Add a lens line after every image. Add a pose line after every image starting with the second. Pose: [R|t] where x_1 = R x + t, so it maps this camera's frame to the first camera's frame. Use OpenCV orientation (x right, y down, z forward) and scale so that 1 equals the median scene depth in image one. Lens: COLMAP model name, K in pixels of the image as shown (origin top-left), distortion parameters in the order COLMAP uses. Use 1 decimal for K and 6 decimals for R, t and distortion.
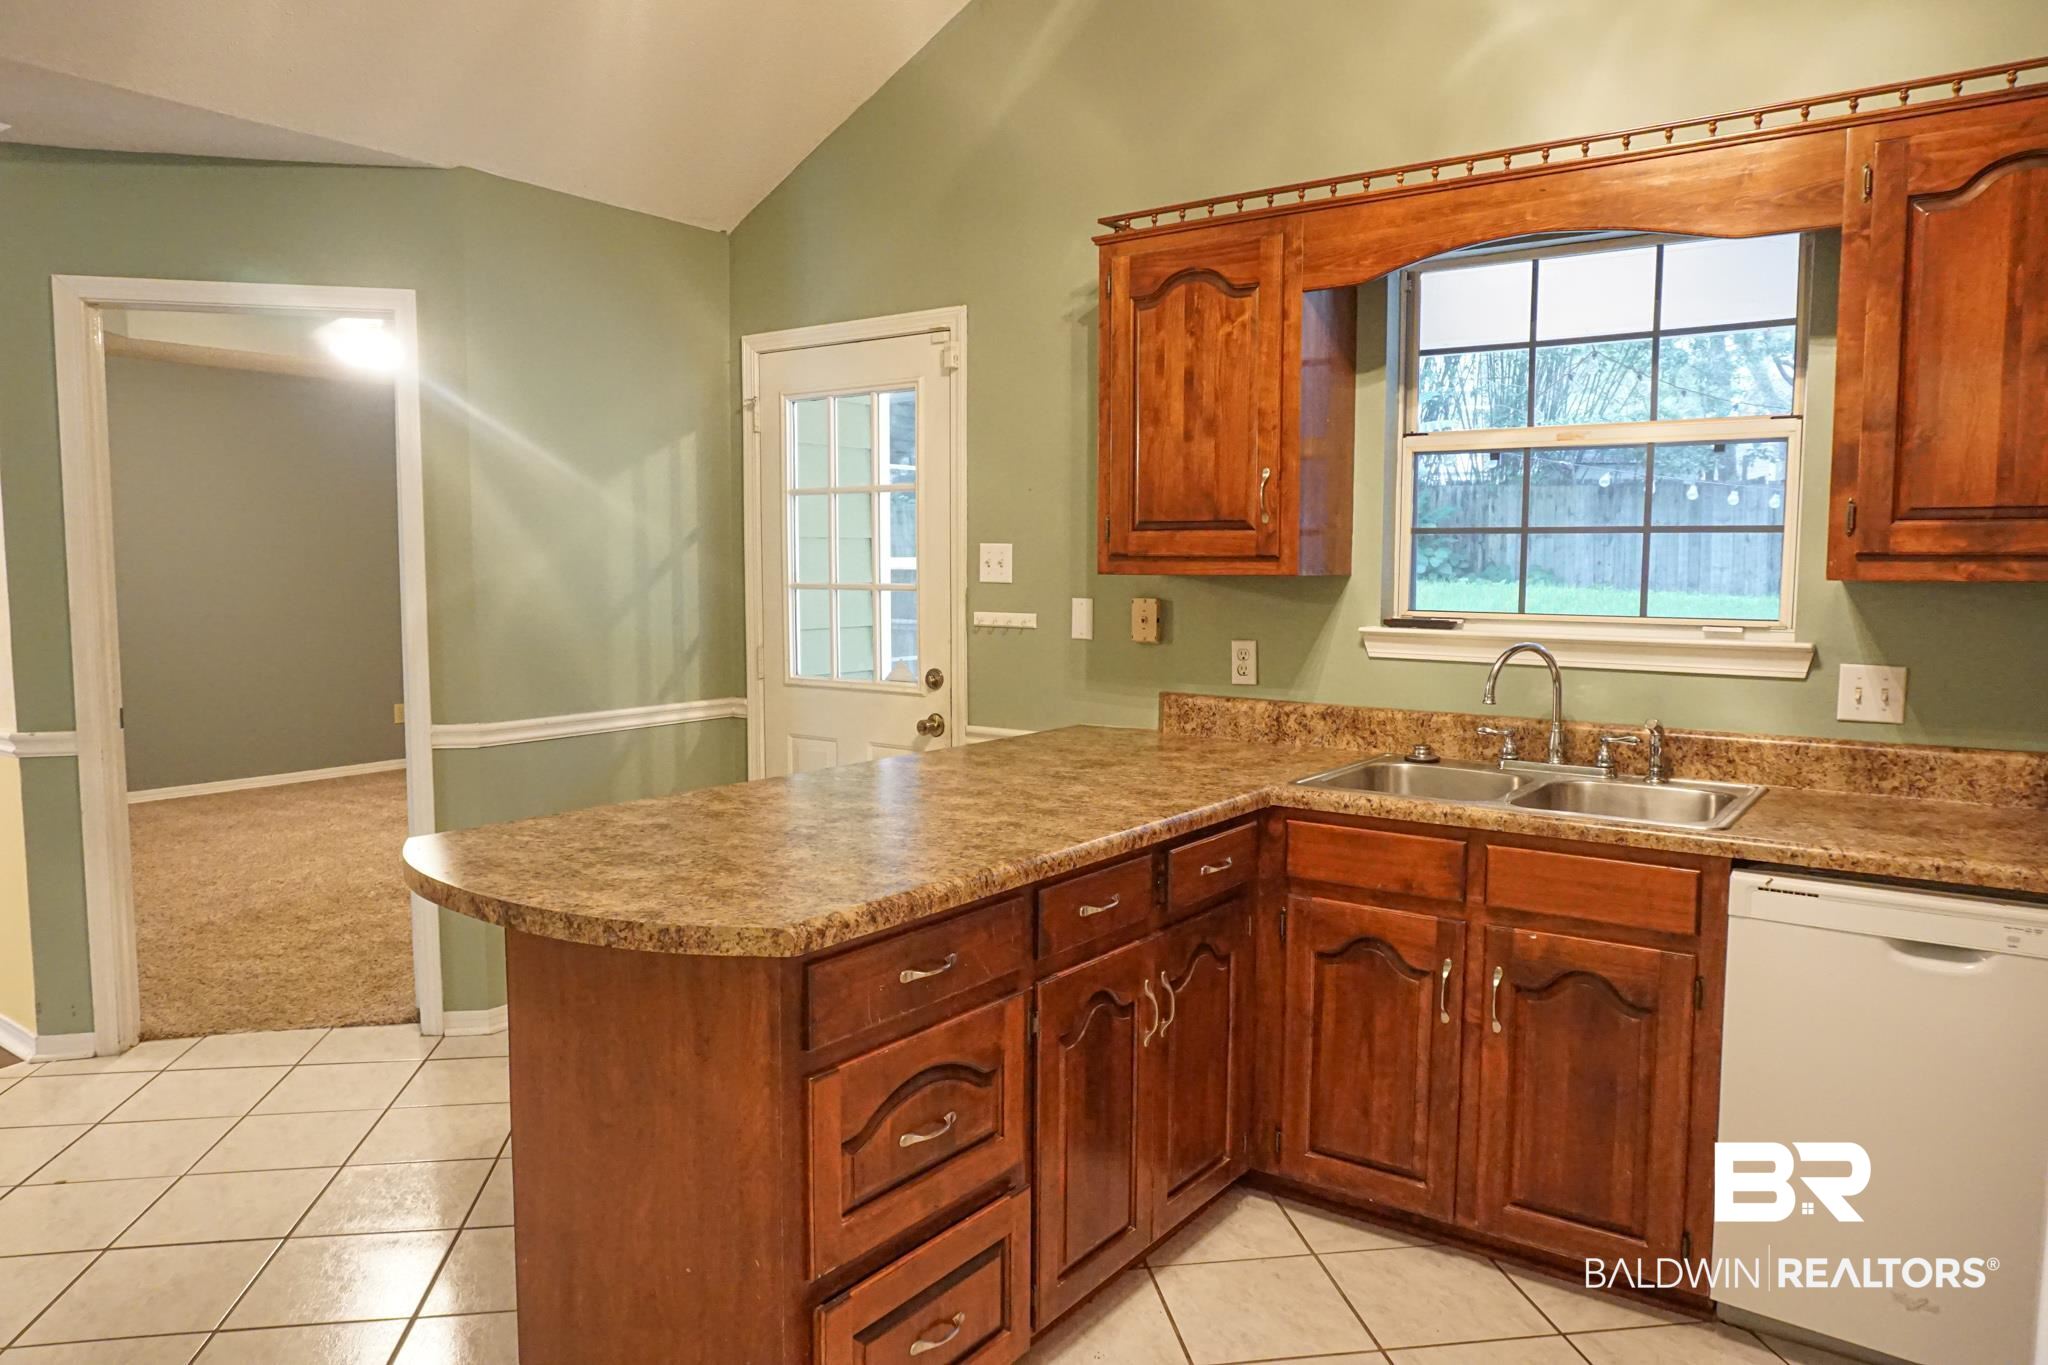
lens RADIAL K [[1366.0, 0, 1017.8], [0, 1366.0, 684.6], [0, 0, 1]] dist [-0.063308, 0.046277]
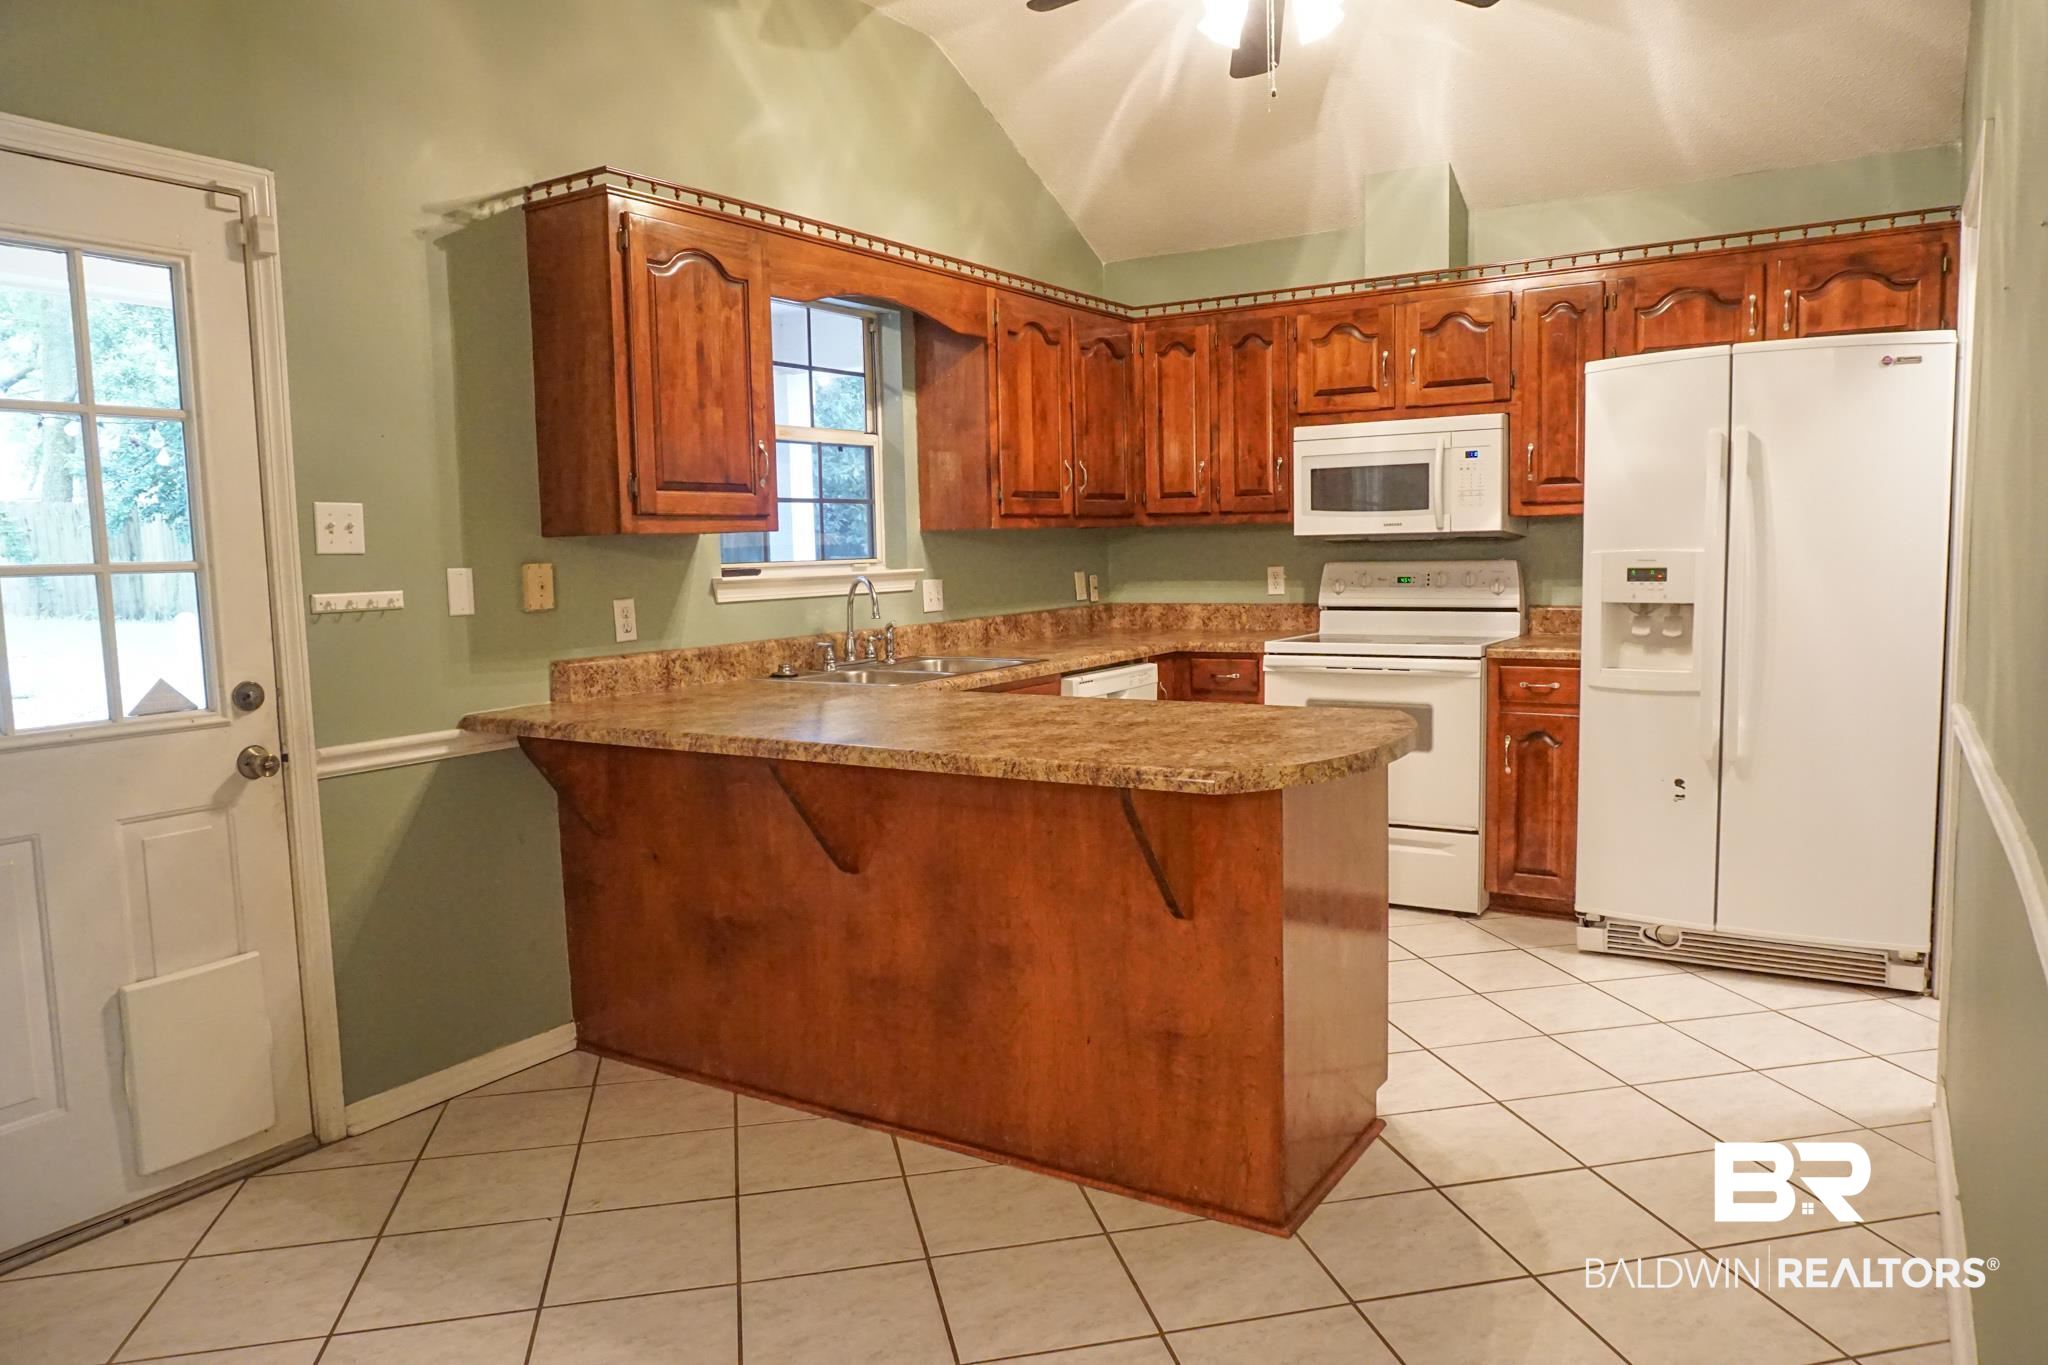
lens RADIAL K [[1366.0, 0, 1017.8], [0, 1366.0, 684.6], [0, 0, 1]] dist [-0.063308, 0.046277]
pose [[-0.071119, -0.099647, 0.992478, -0.905721], [0.114696, 0.987581, 0.107374, -0.045217], [-0.990852, 0.121470, -0.058806, 0.771677]]
